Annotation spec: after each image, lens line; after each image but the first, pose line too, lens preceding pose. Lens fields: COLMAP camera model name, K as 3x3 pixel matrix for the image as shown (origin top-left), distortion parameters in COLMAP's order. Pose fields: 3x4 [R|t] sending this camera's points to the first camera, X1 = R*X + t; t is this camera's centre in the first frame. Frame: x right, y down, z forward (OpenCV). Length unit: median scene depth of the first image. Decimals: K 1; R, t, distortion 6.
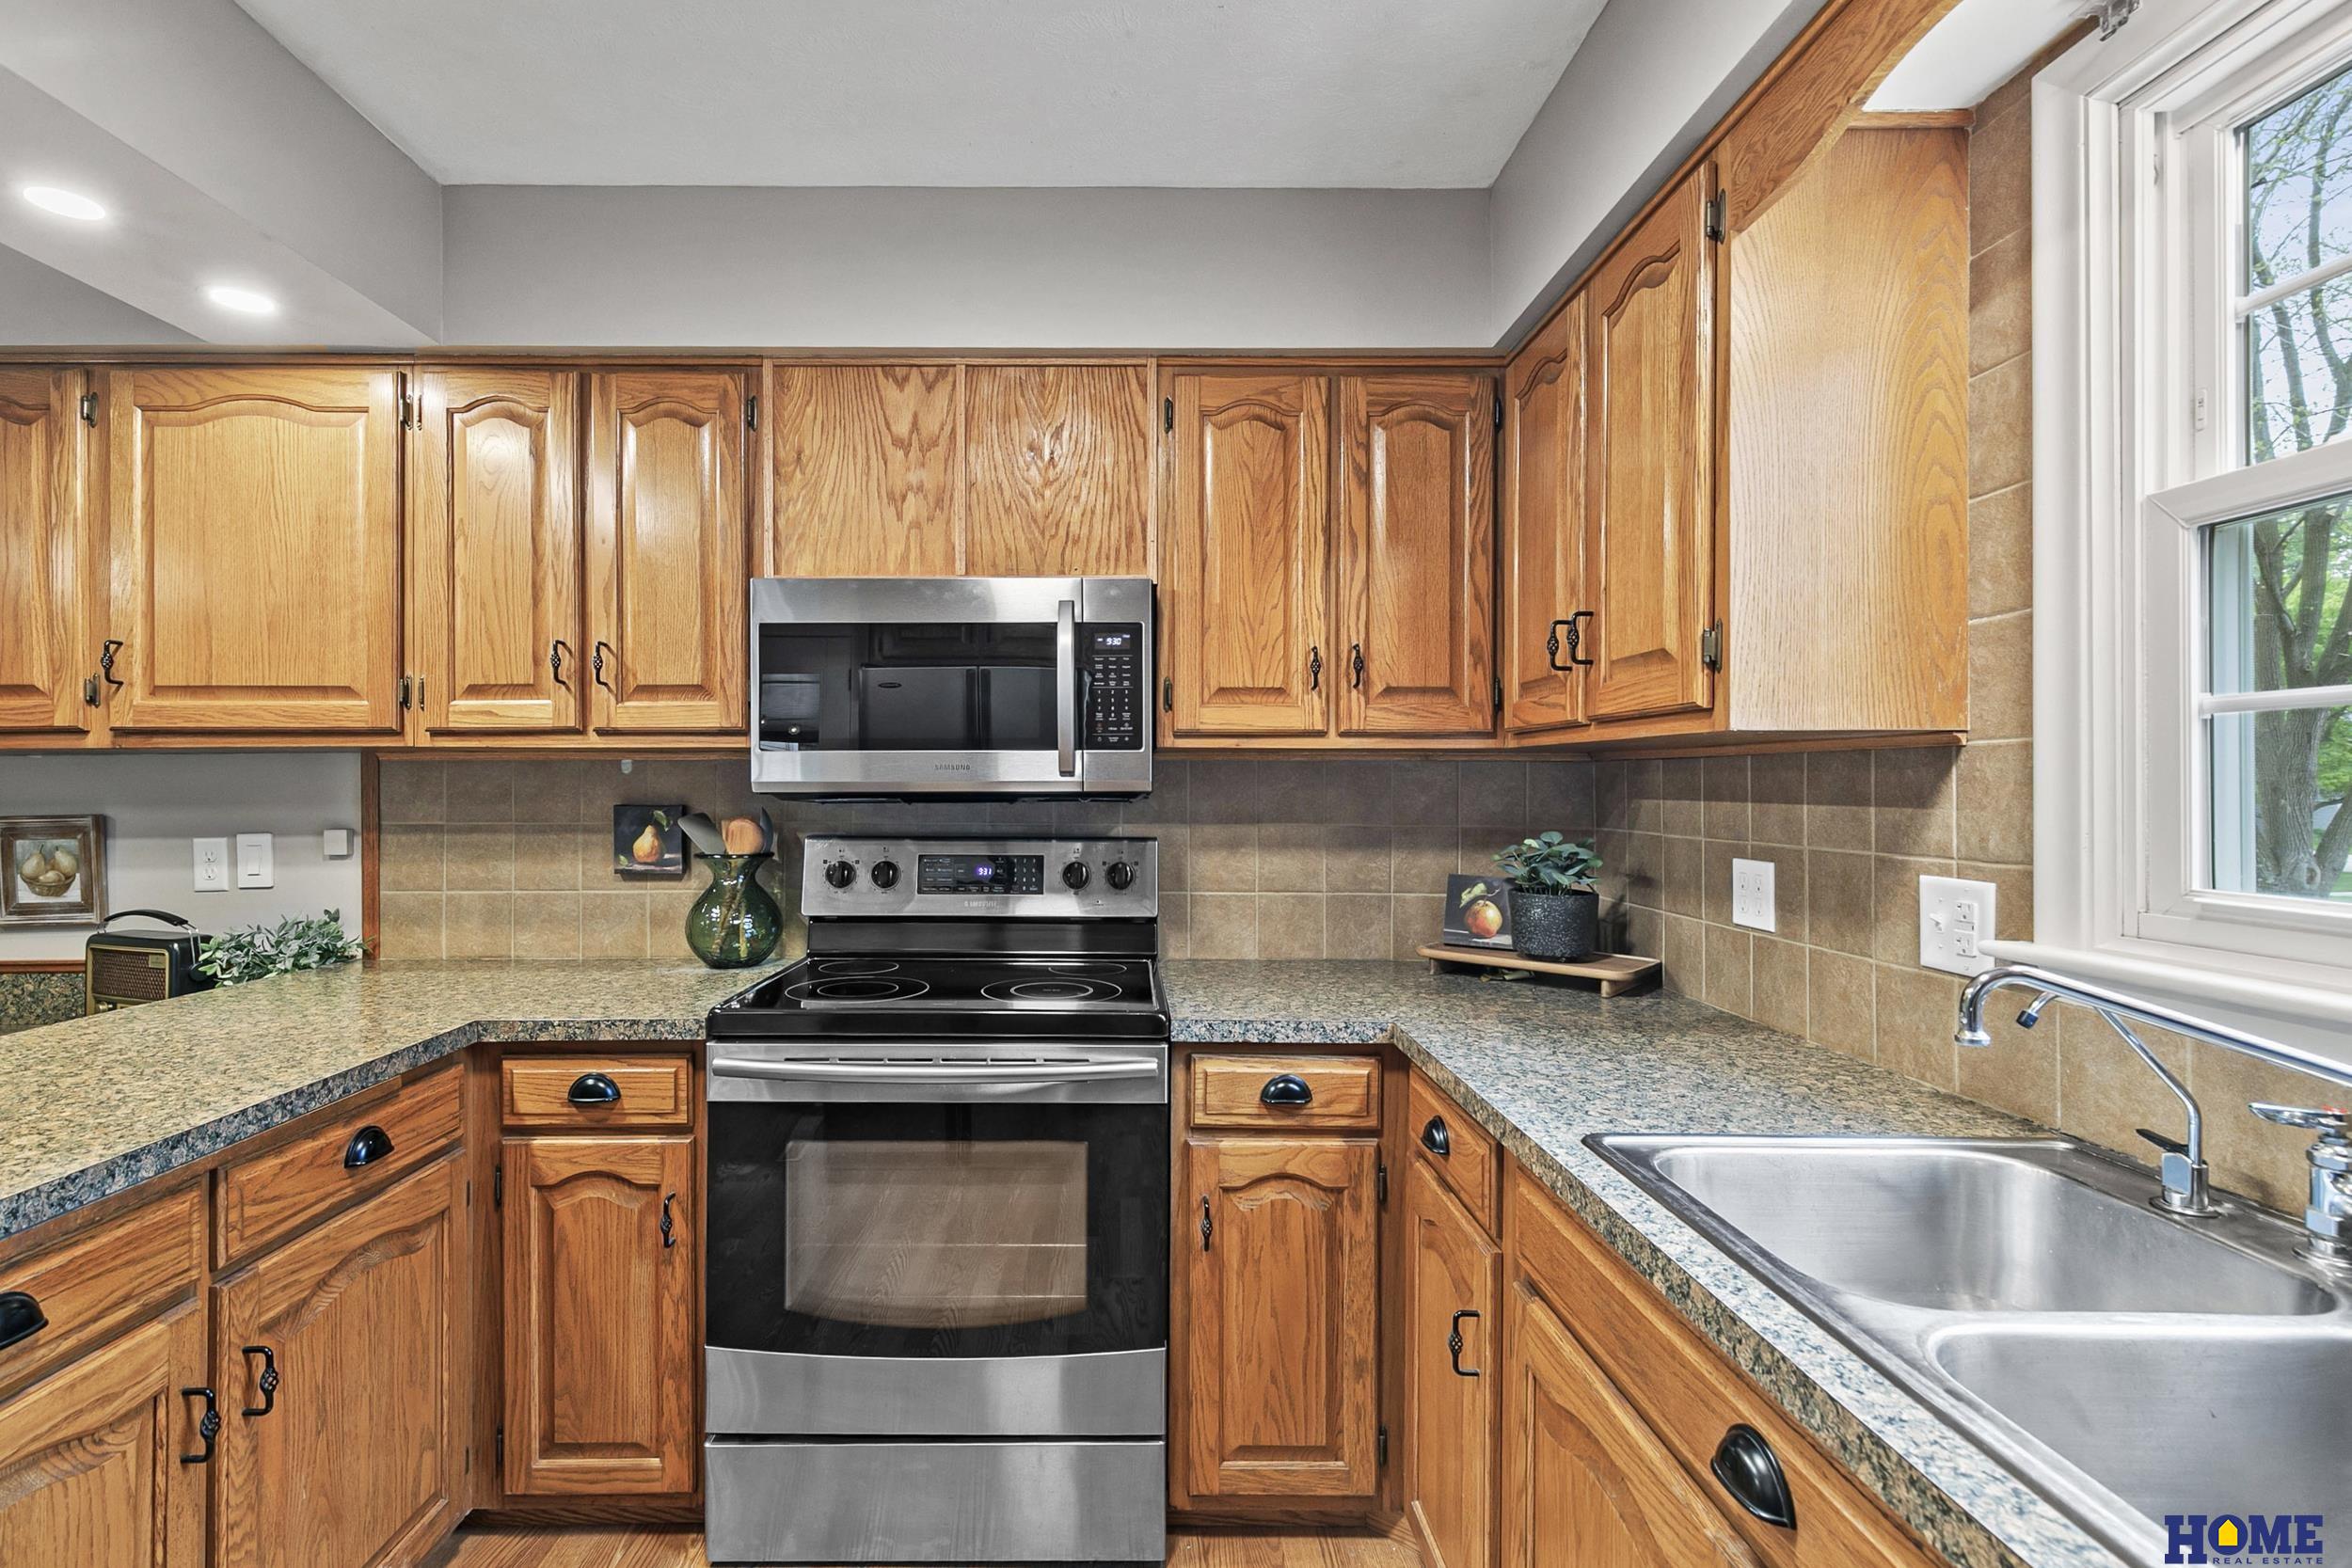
lens RADIAL K [[1097.4, 0, 1176.0], [0, 1097.4, 784.0], [0, 0, 1]] dist [0.005157, -0.000013]
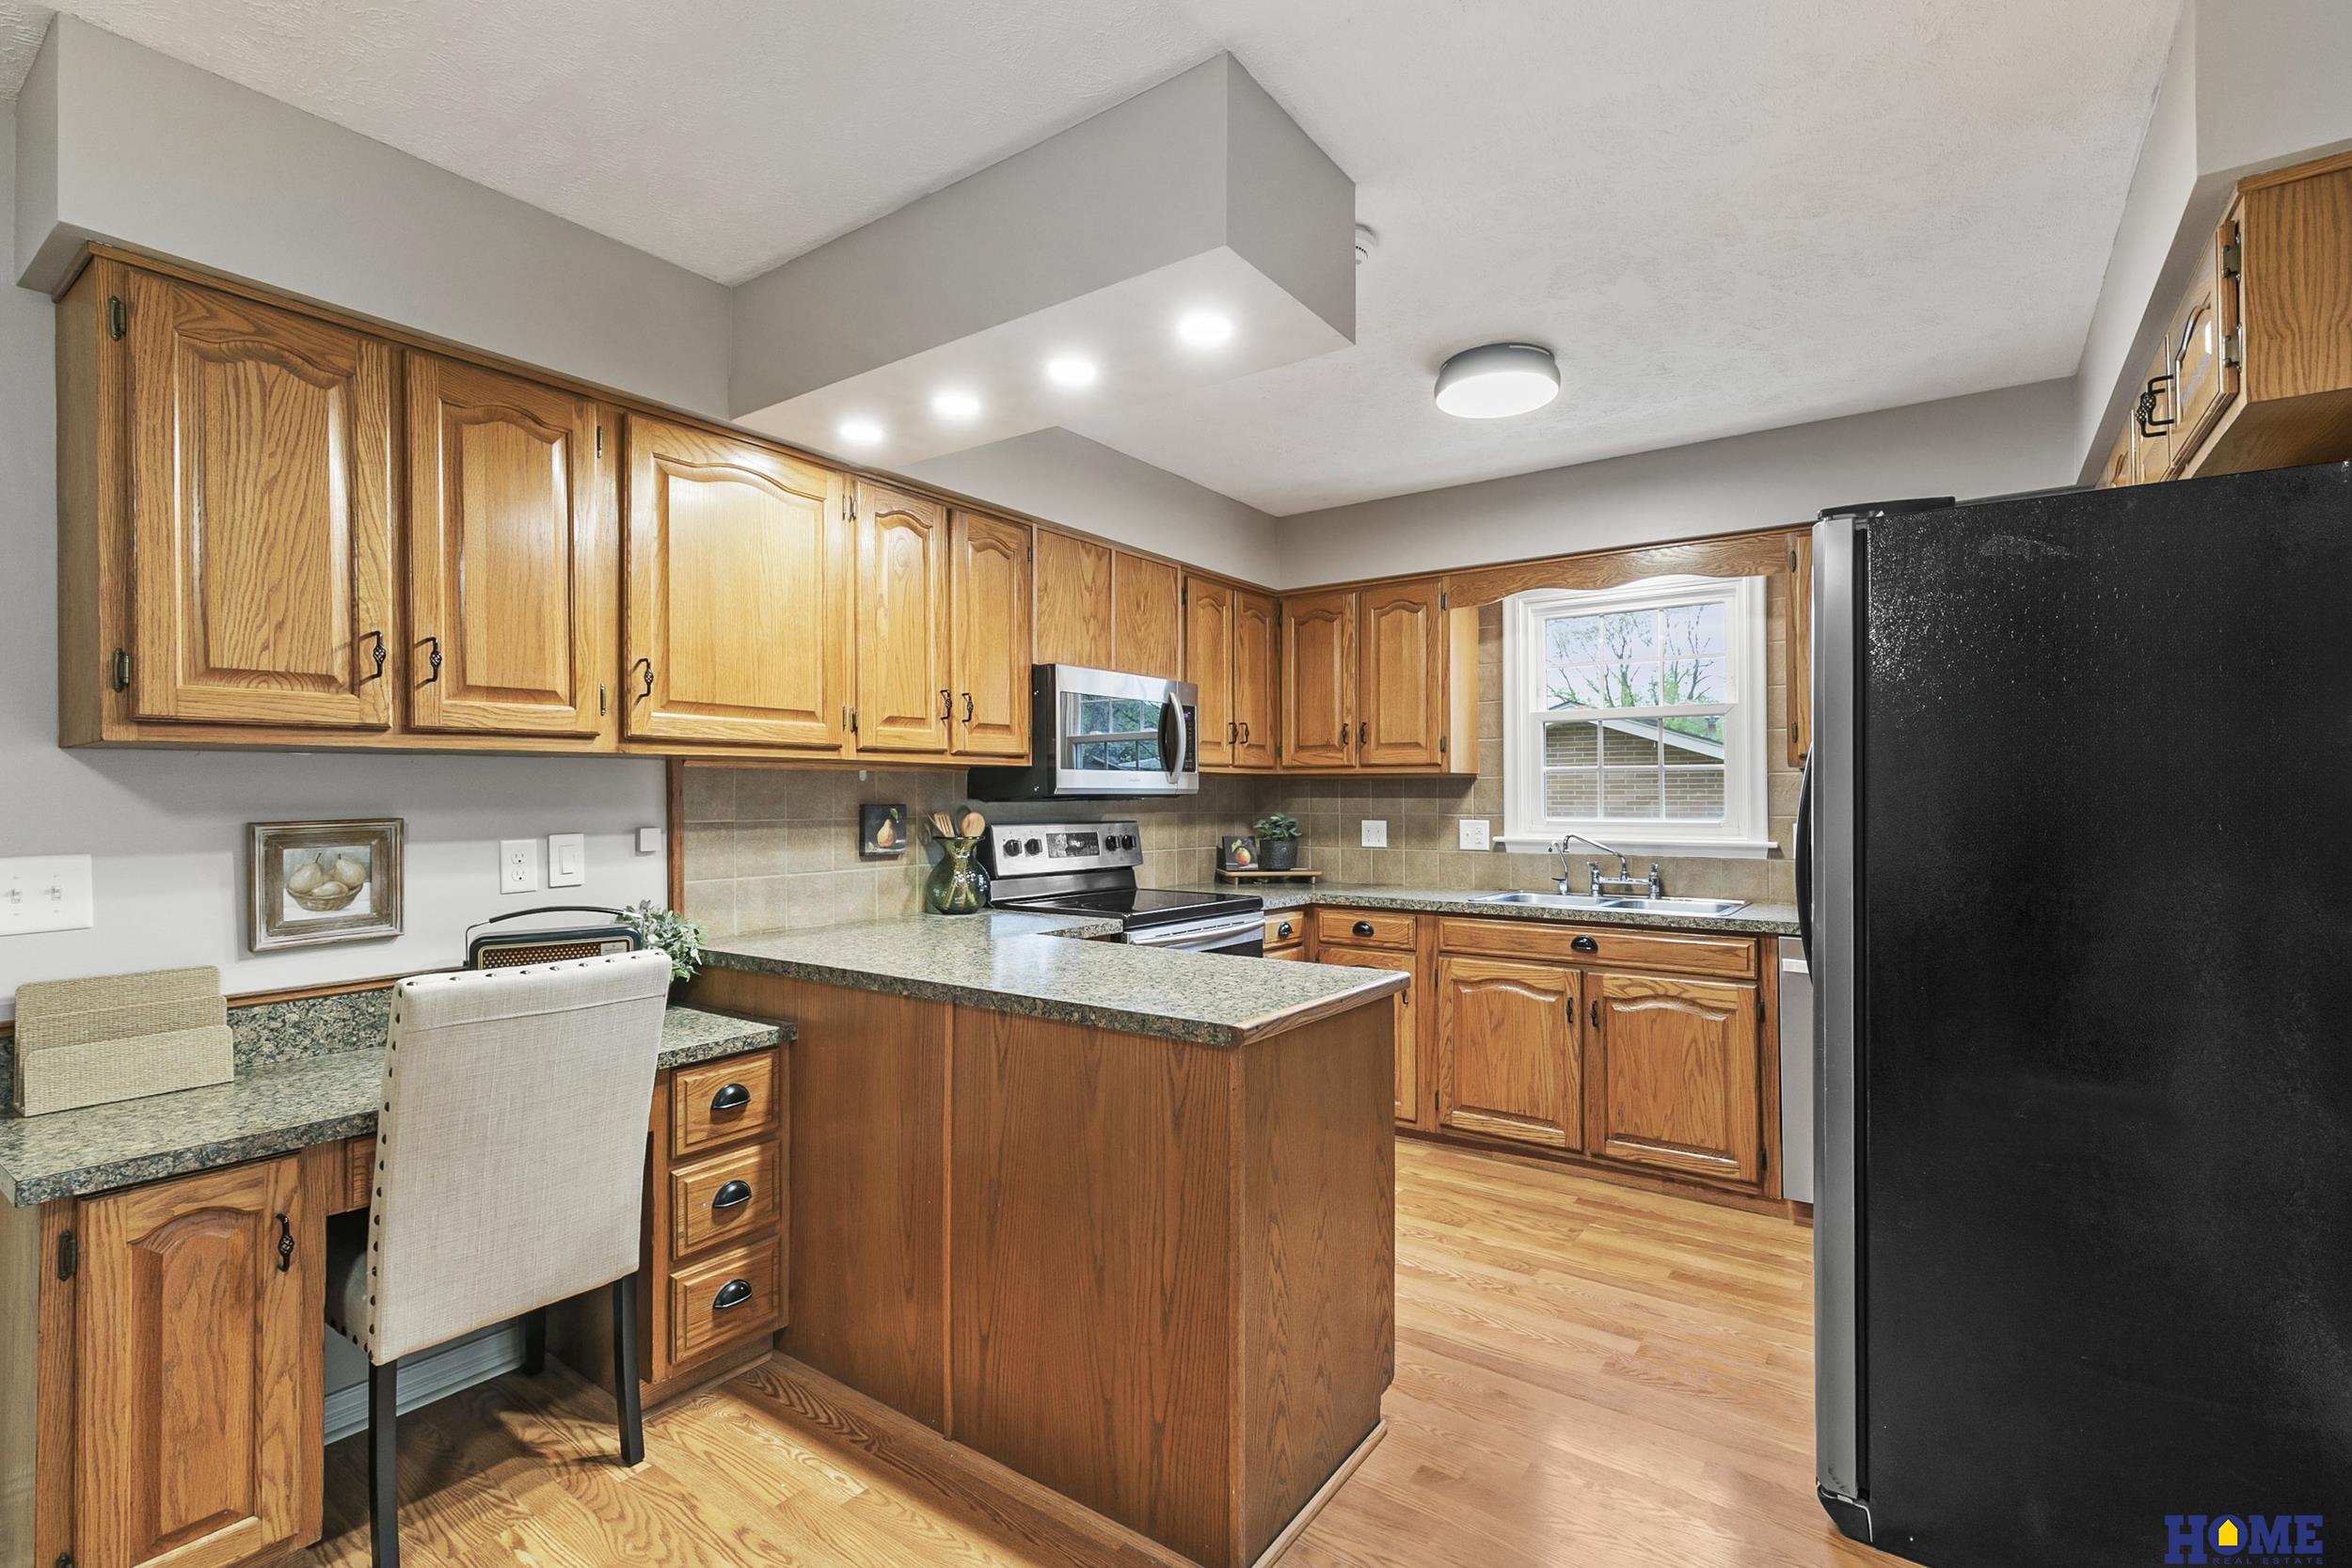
lens RADIAL K [[1070.2, 0, 1193.5], [0, 1070.2, 789.1], [0, 0, 1]] dist [0.007333, 0.000213]
pose [[0.581246, 0.004974, 0.813713, -1.507792], [0.001360, 0.999974, -0.007084, 0.011497], [-0.813727, 0.005224, 0.581224, -0.090944]]
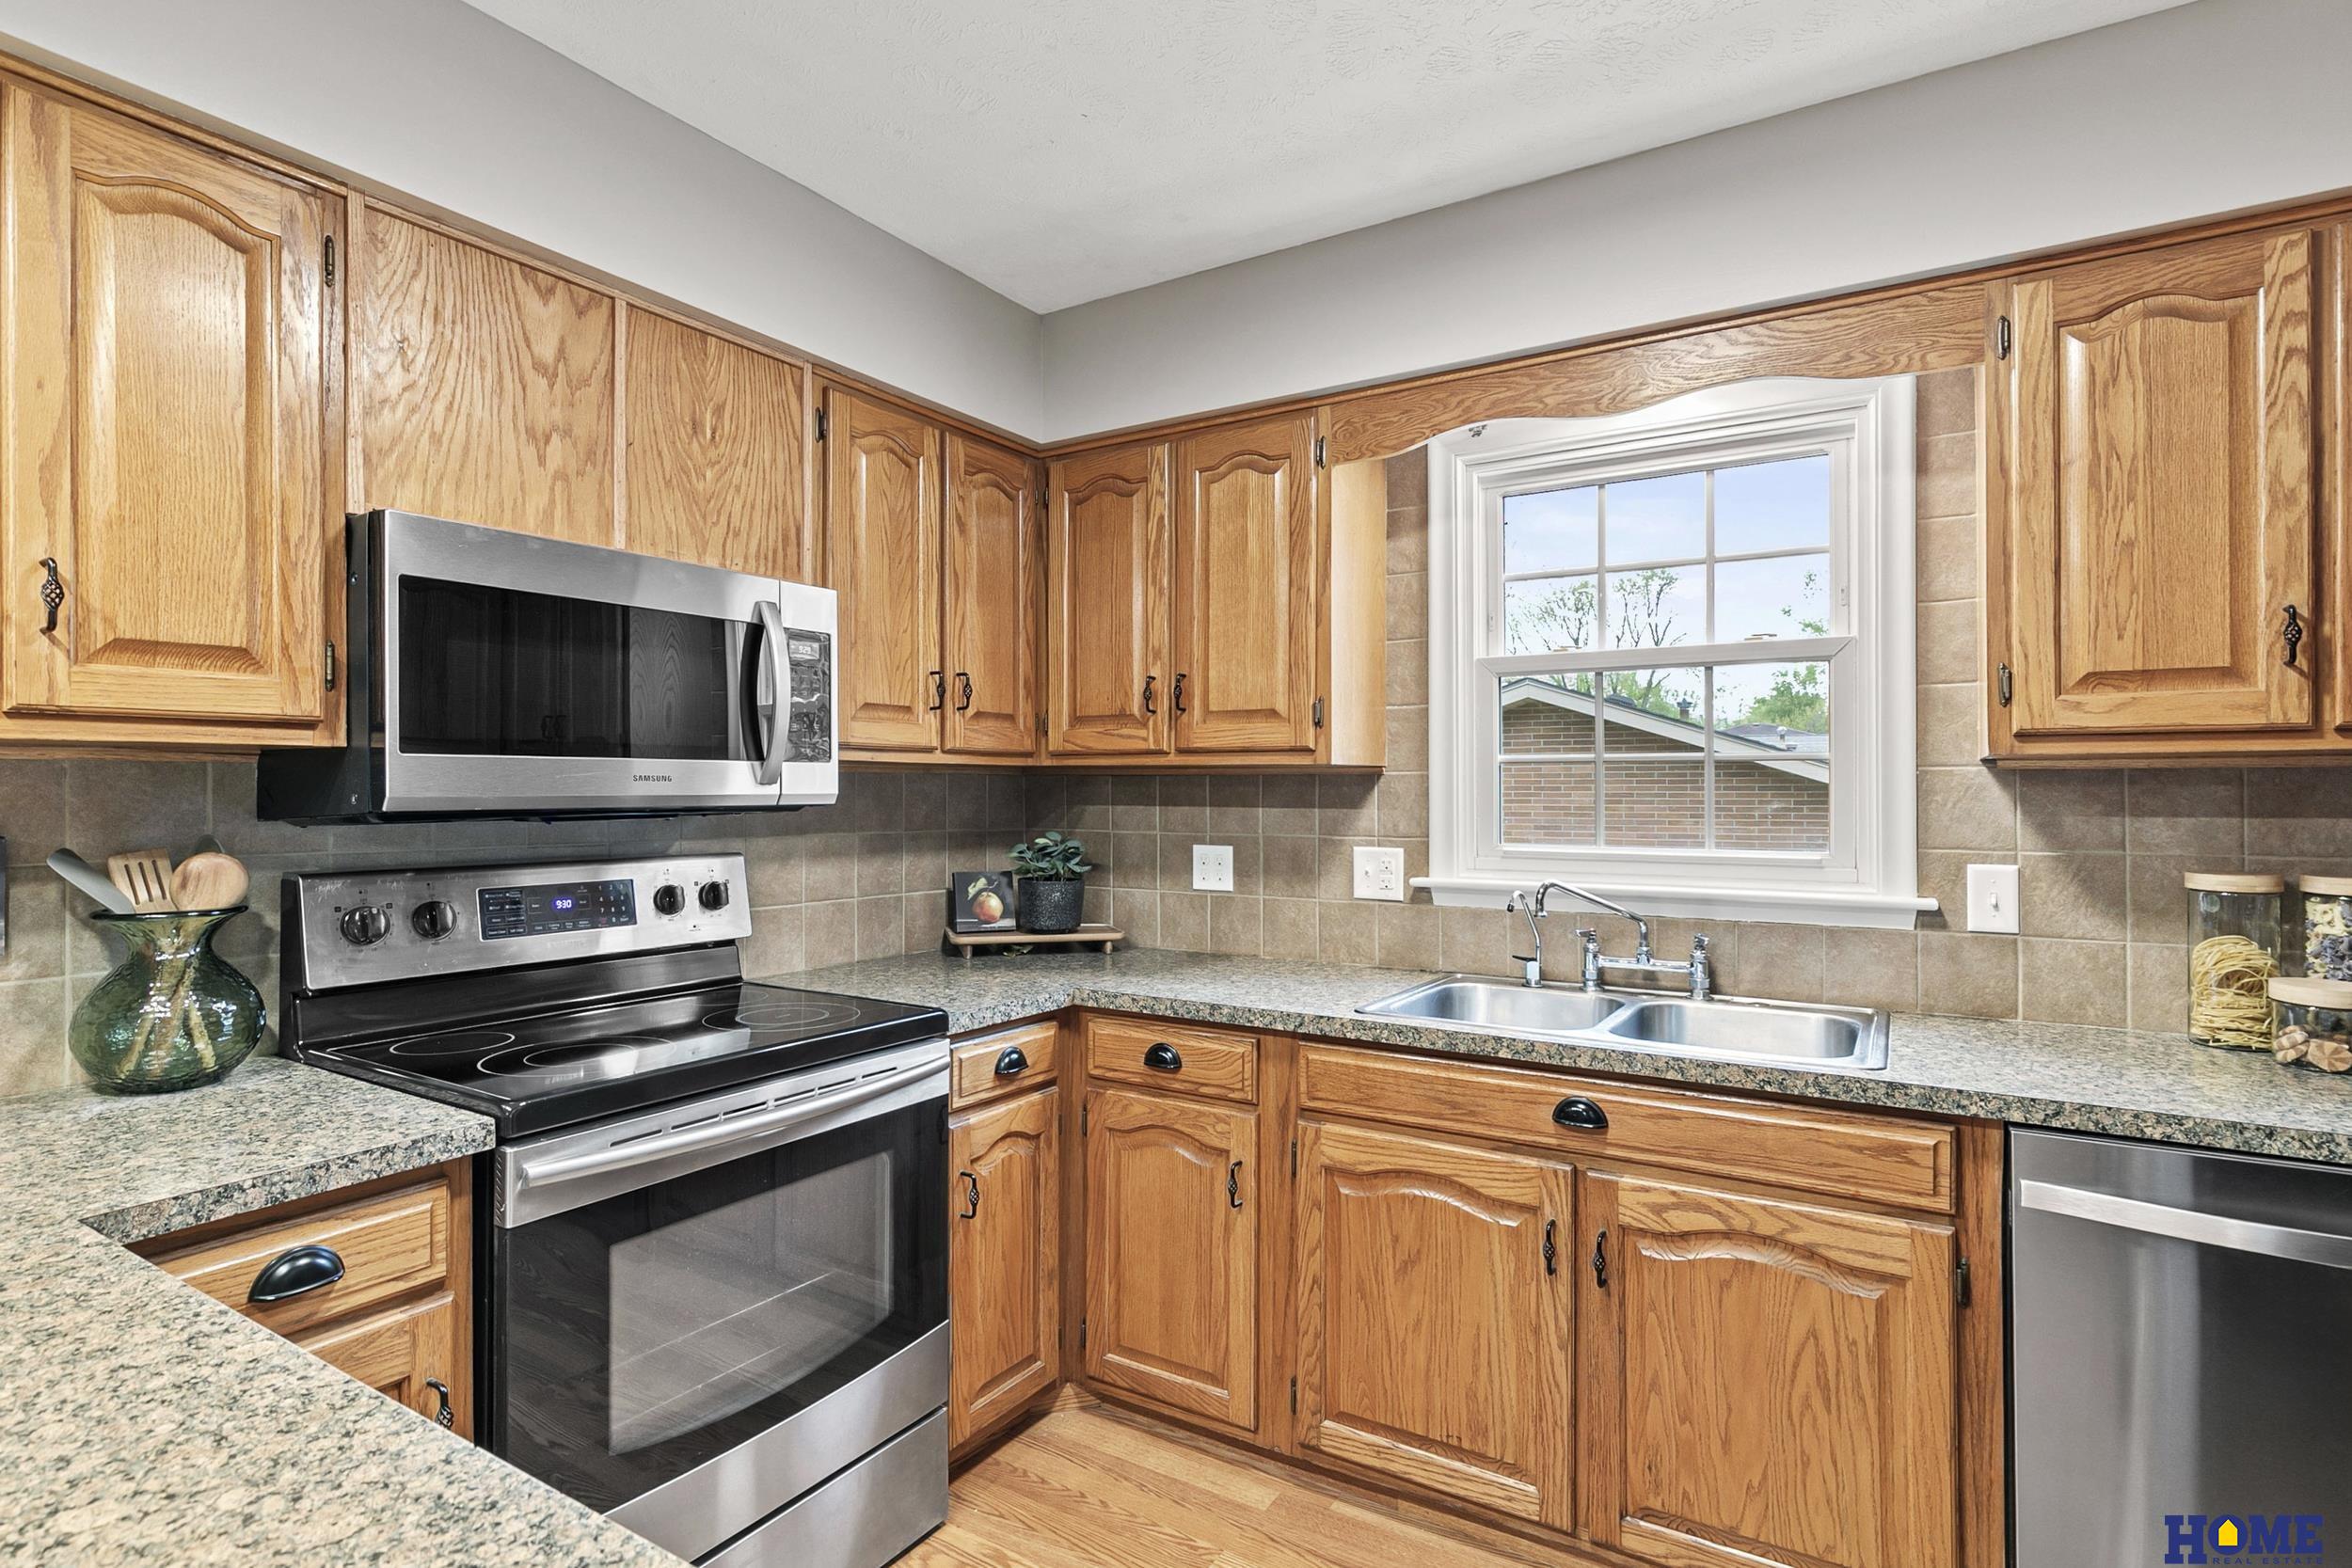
lens RADIAL K [[1136.1, 0, 1176.0], [0, 1136.1, 784.0], [0, 0, 1]] dist [0.000400, -0.000170]
pose [[0.545660, 0.003216, 0.838001, -0.693358], [-0.001086, 0.999995, -0.003131, -0.008181], [-0.838006, 0.000799, 0.545660, 0.169387]]
